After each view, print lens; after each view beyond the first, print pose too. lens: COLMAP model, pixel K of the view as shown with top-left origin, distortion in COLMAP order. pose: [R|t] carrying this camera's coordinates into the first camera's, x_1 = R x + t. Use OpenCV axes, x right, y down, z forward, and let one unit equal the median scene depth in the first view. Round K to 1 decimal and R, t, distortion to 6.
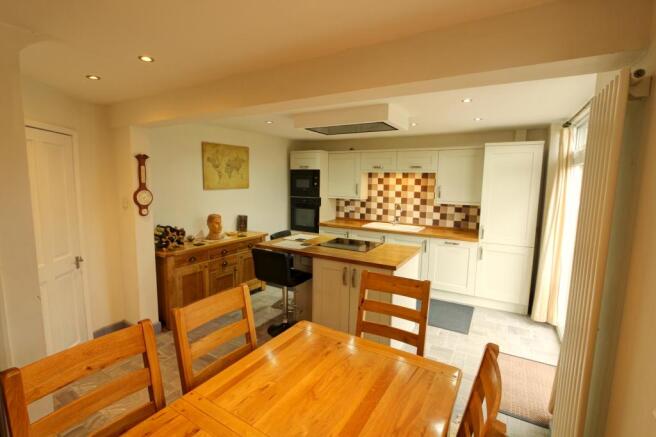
lens RADIAL K [[304.5, 0, 328.9], [0, 304.5, 218.4], [0, 0, 1]] dist [-0.016845, -0.001020]
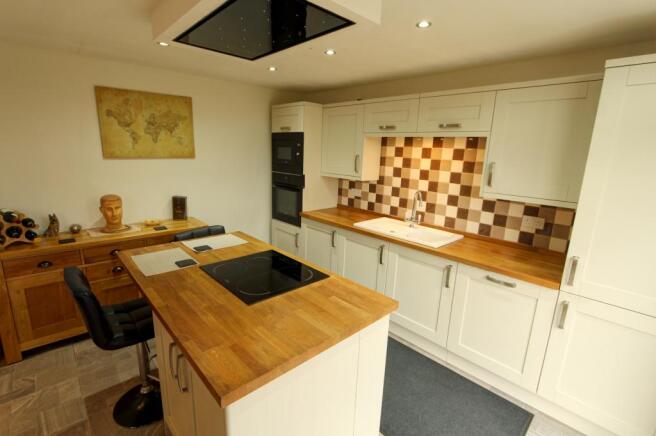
lens RADIAL K [[304.5, 0, 326.4], [0, 304.5, 218.0], [0, 0, 1]] dist [-0.016845, -0.001020]
pose [[0.959521, 0.079476, -0.270190, 0.228209], [-0.055206, 0.993822, 0.096277, -0.045757], [0.276173, -0.077464, 0.957981, 0.404616]]
